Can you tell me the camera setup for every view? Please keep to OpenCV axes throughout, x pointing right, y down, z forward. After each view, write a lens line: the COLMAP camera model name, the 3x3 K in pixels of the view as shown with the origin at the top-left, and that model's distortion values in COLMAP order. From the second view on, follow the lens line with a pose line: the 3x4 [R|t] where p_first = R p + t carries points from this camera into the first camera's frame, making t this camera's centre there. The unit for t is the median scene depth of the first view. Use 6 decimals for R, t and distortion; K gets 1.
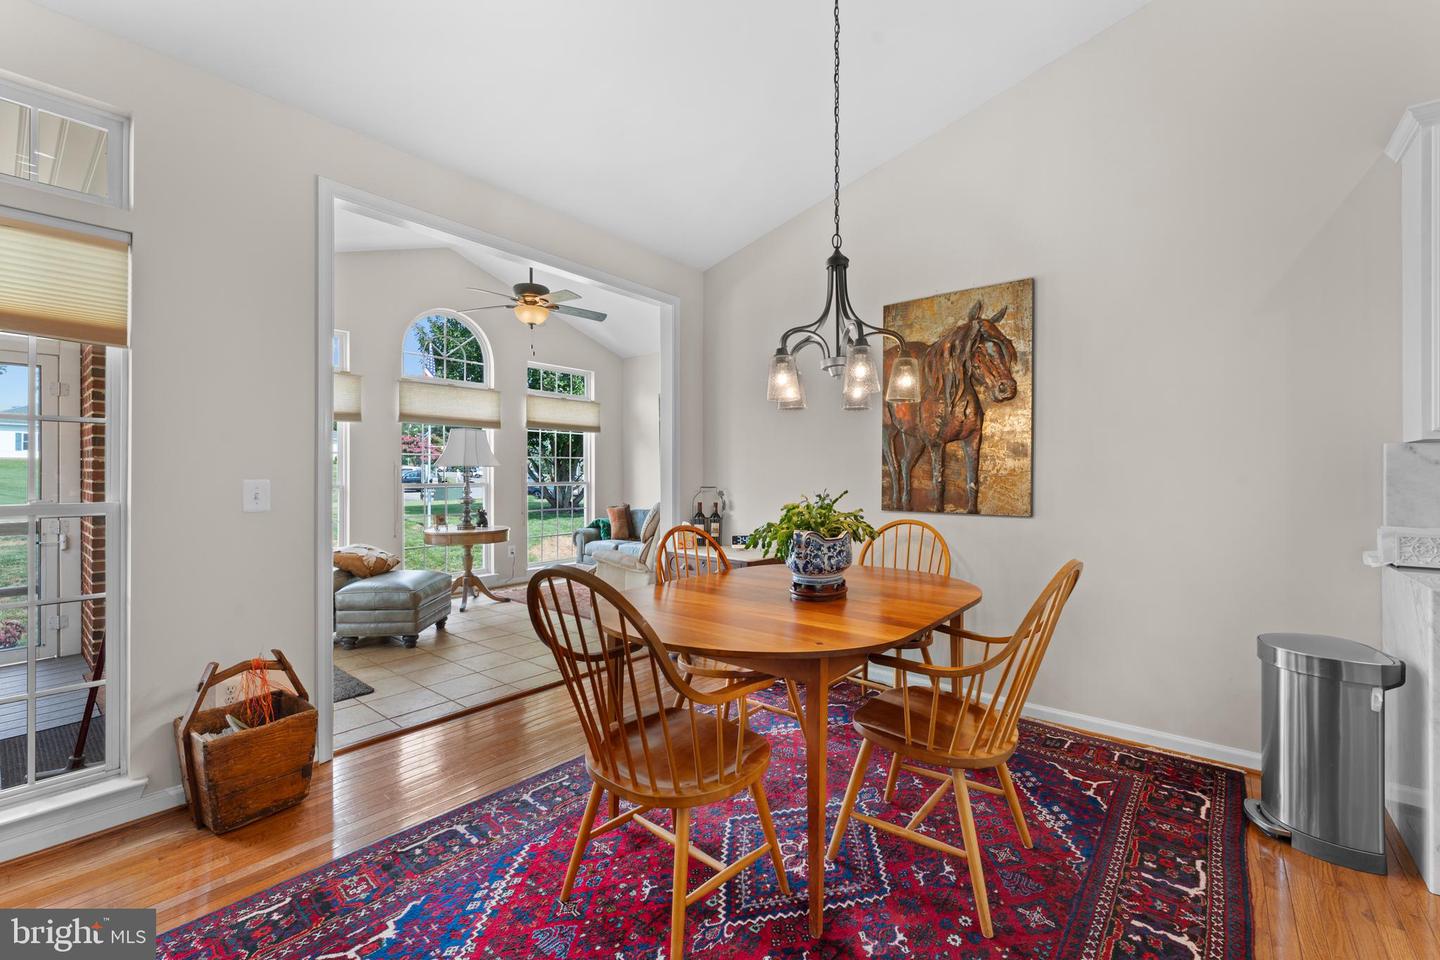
lens RADIAL K [[604.3, 0, 722.9], [0, 604.3, 470.6], [0, 0, 1]] dist [-0.002597, -0.000286]
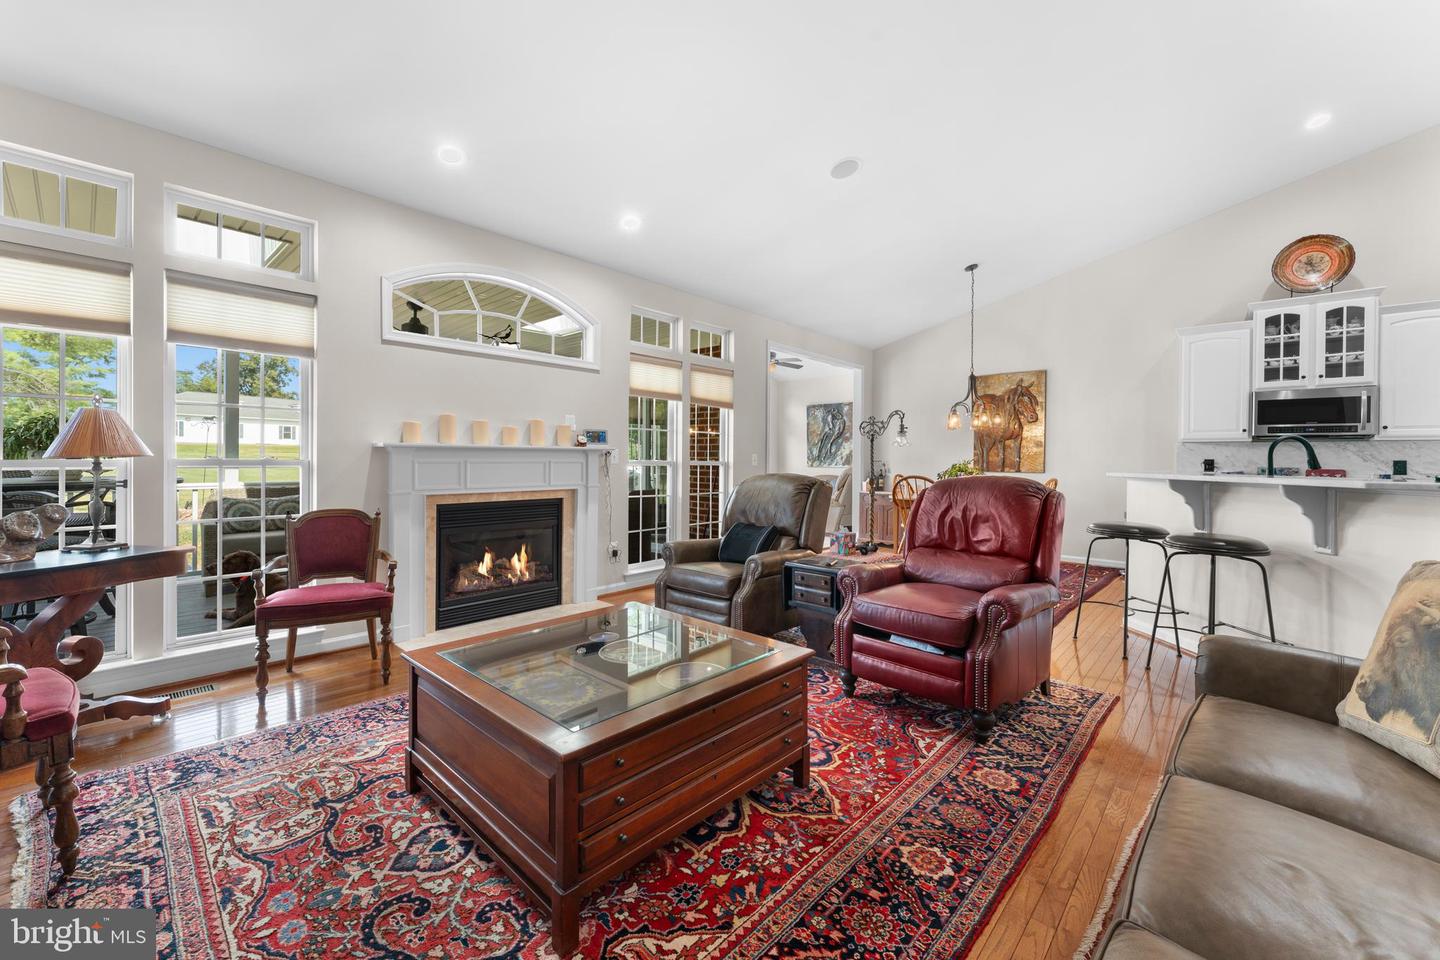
lens RADIAL K [[581.3, 0, 719.0], [0, 581.3, 460.0], [0, 0, 1]] dist [0.000932, 0.000339]
pose [[0.998643, 0.006389, -0.051681, -0.340335], [-0.006155, 0.999970, 0.004685, 0.013502], [0.051709, -0.004360, 0.998653, -0.709702]]
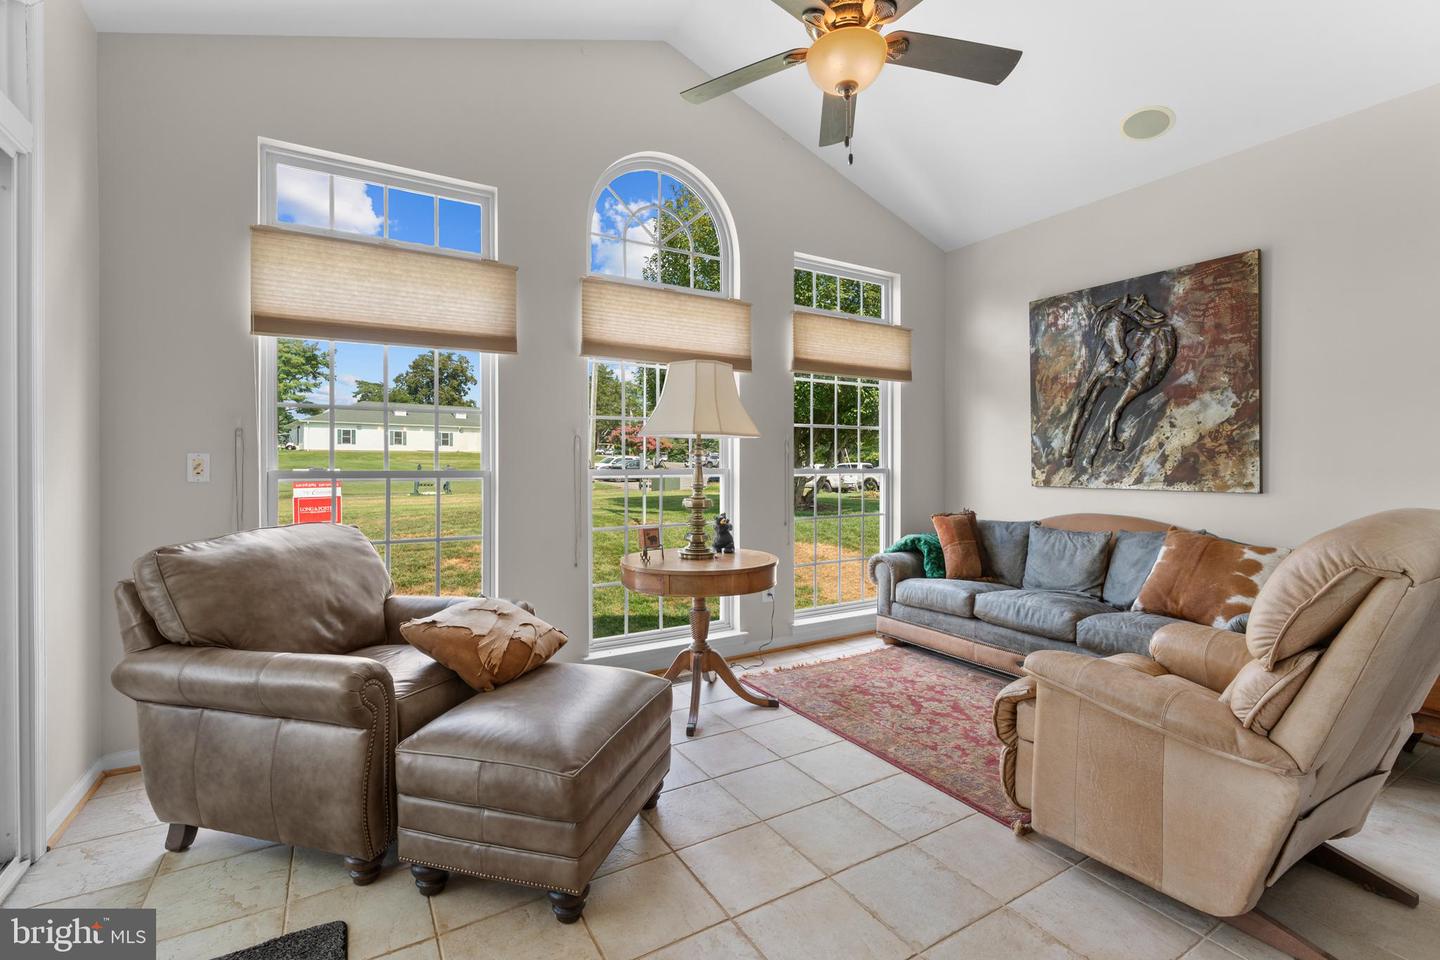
lens RADIAL K [[636.0, 0, 715.8], [0, 636.0, 465.2], [0, 0, 1]] dist [0.000180, 0.000003]
pose [[0.939802, 0.001043, -0.341718, -0.230843], [0.001259, 0.999978, 0.006514, 0.014620], [0.341718, -0.006553, 0.939780, 0.510723]]
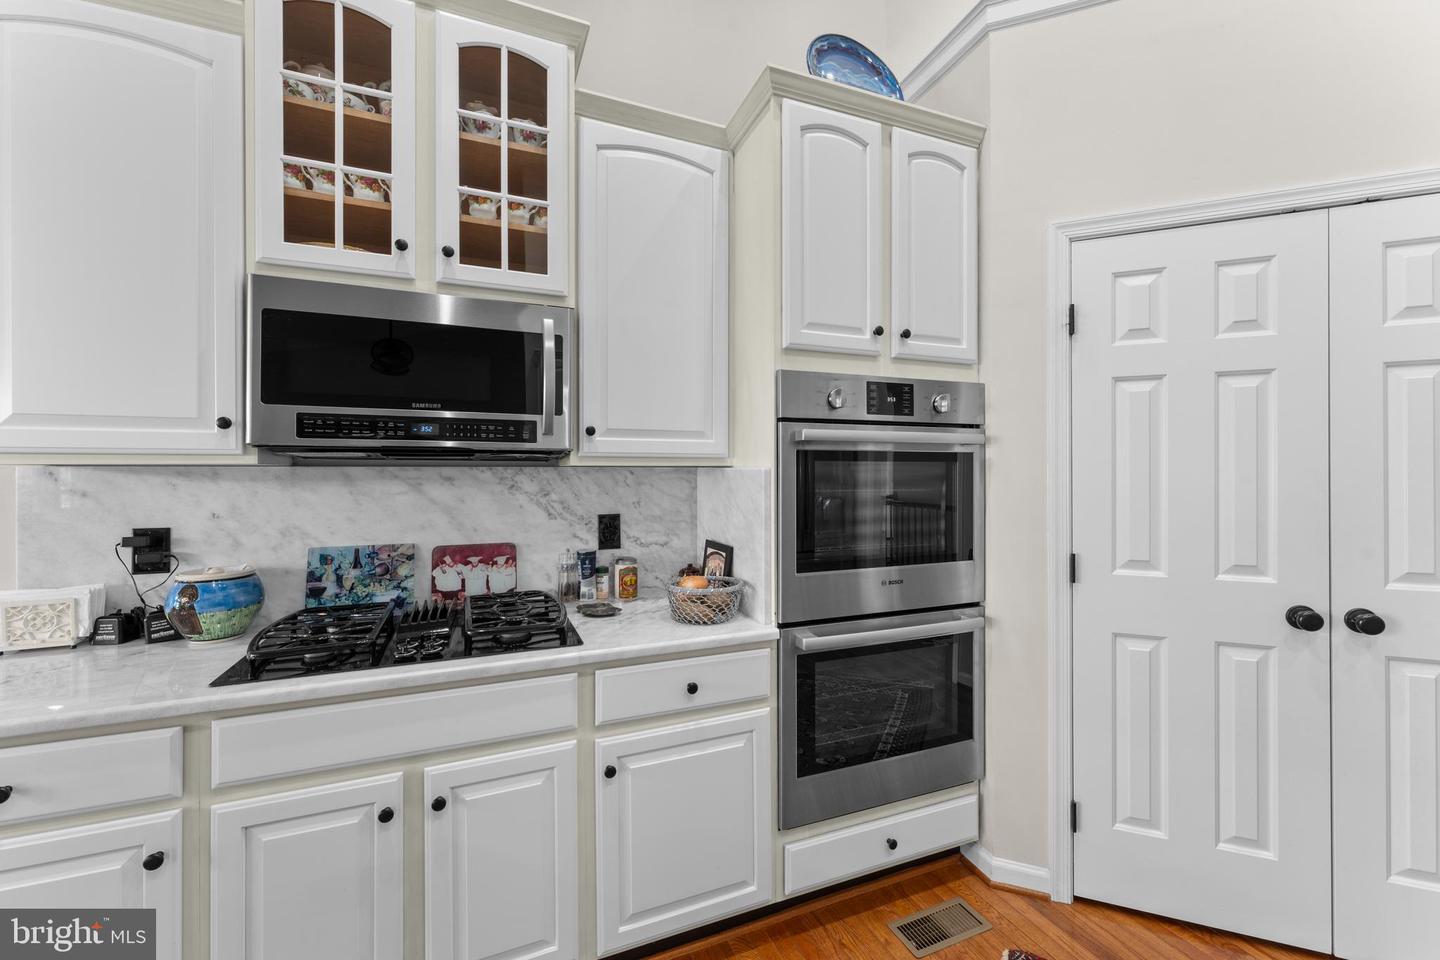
lens RADIAL K [[574.8, 0, 722.6], [0, 574.8, 473.6], [0, 0, 1]] dist [0.001240, 0.000012]
pose [[0.468762, -0.007069, 0.883296, 0.365222], [0.001353, 0.999973, 0.007284, -0.016552], [-0.883323, -0.002219, 0.468759, -0.000355]]
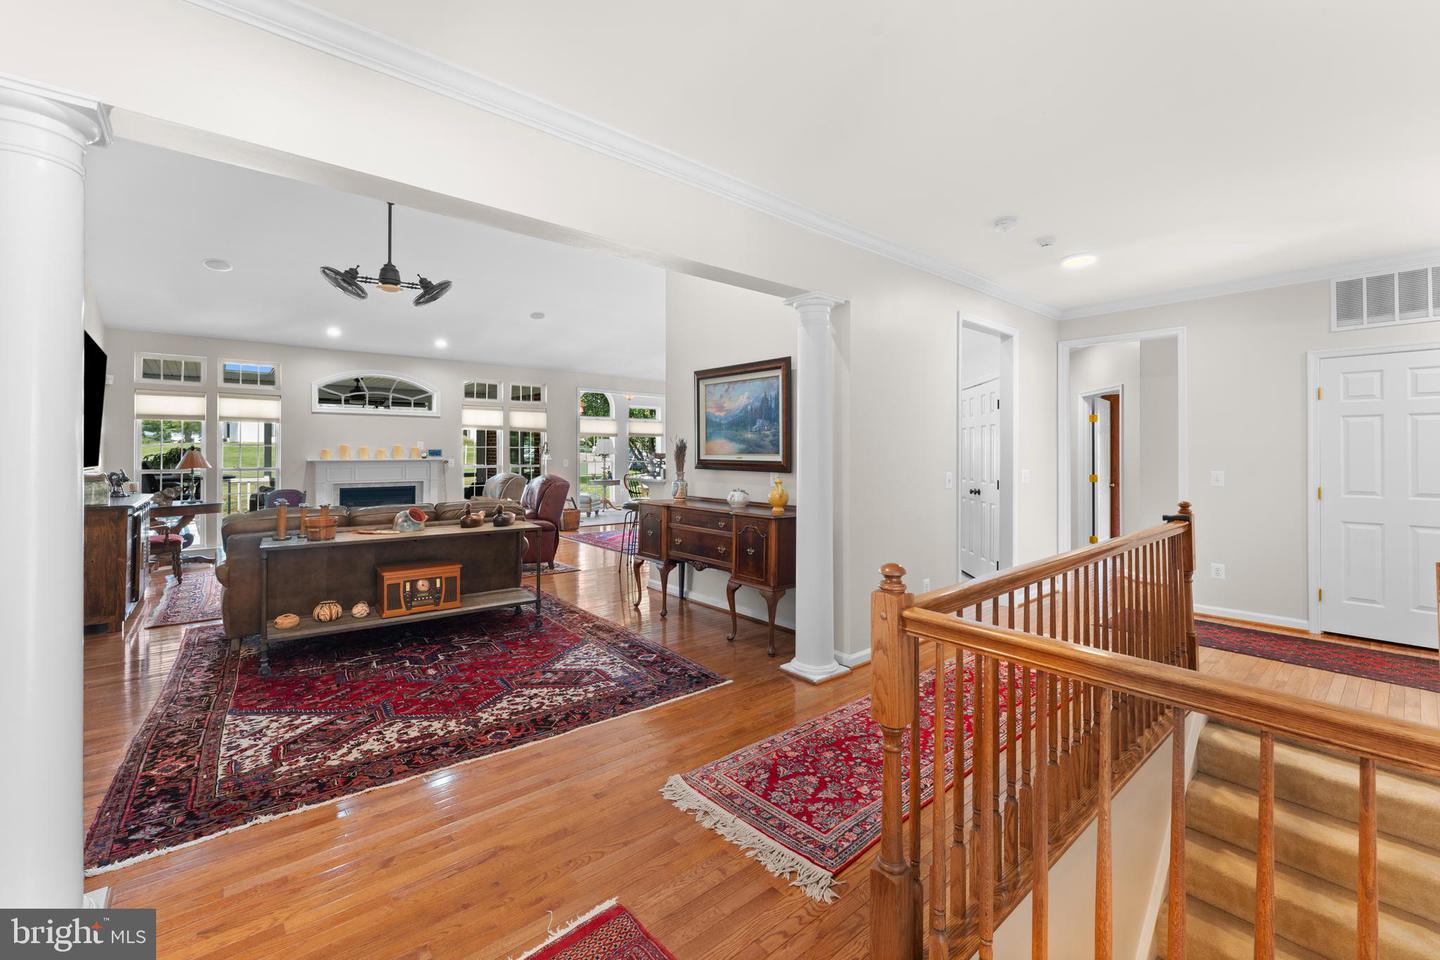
lens RADIAL K [[601.0, 0, 718.8], [0, 601.0, 451.6], [0, 0, 1]] dist [-0.003643, -0.000115]
pose [[0.983826, 0.000129, -0.179128, 0.473342], [0.000238, 0.999998, 0.002024, -0.021950], [0.179127, -0.002034, 0.983824, -1.328387]]
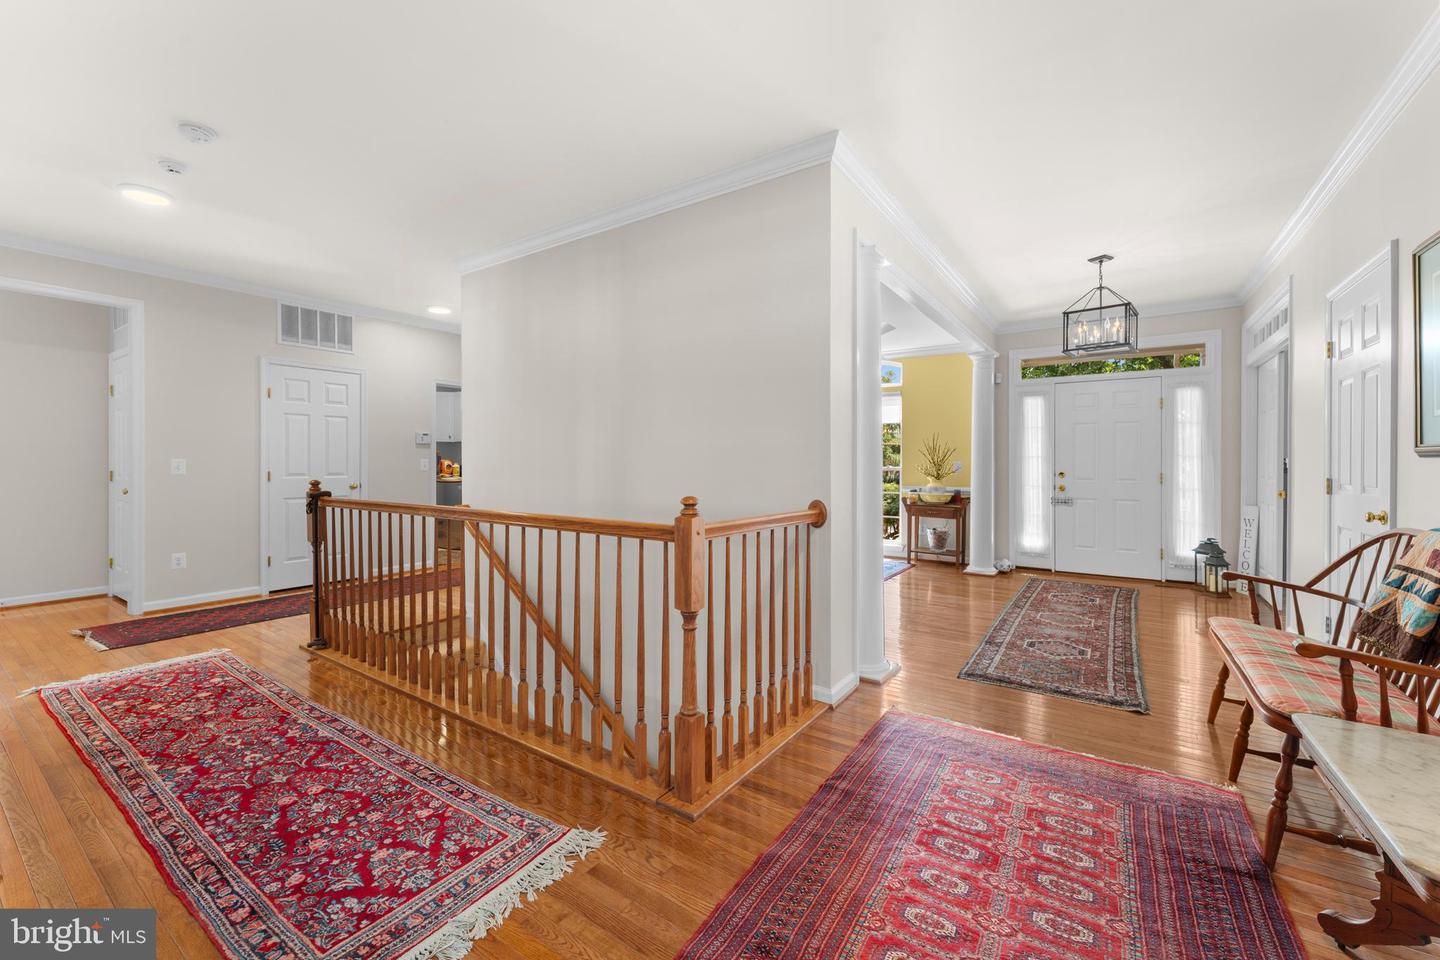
lens RADIAL K [[581.3, 0, 719.0], [0, 581.3, 460.0], [0, 0, 1]] dist [0.000932, 0.000339]
pose [[-0.082267, 0.003063, 0.996606, 0.142076], [-0.007113, 0.999968, -0.003661, 0.007217], [-0.996585, -0.007390, -0.082243, -1.041991]]
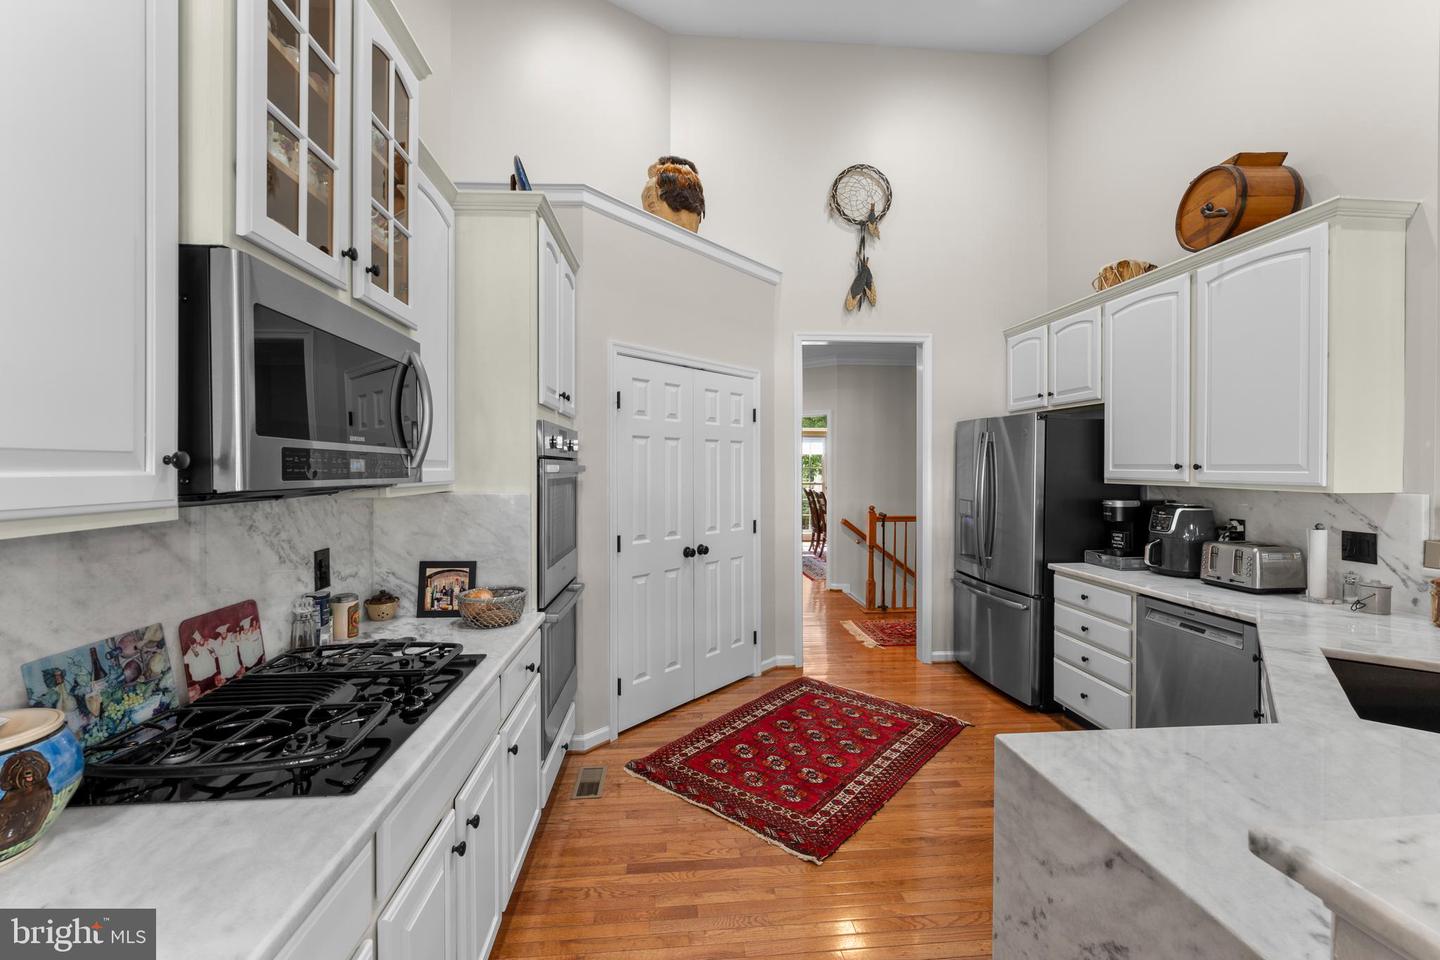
lens RADIAL K [[602.7, 0, 720.3], [0, 602.7, 471.3], [0, 0, 1]] dist [-0.000383, 0.000052]
pose [[-0.699068, -0.009884, 0.714987, 0.256954], [-0.006723, 0.999951, 0.007250, -0.035934], [-0.715024, 0.000261, -0.699100, 0.312317]]
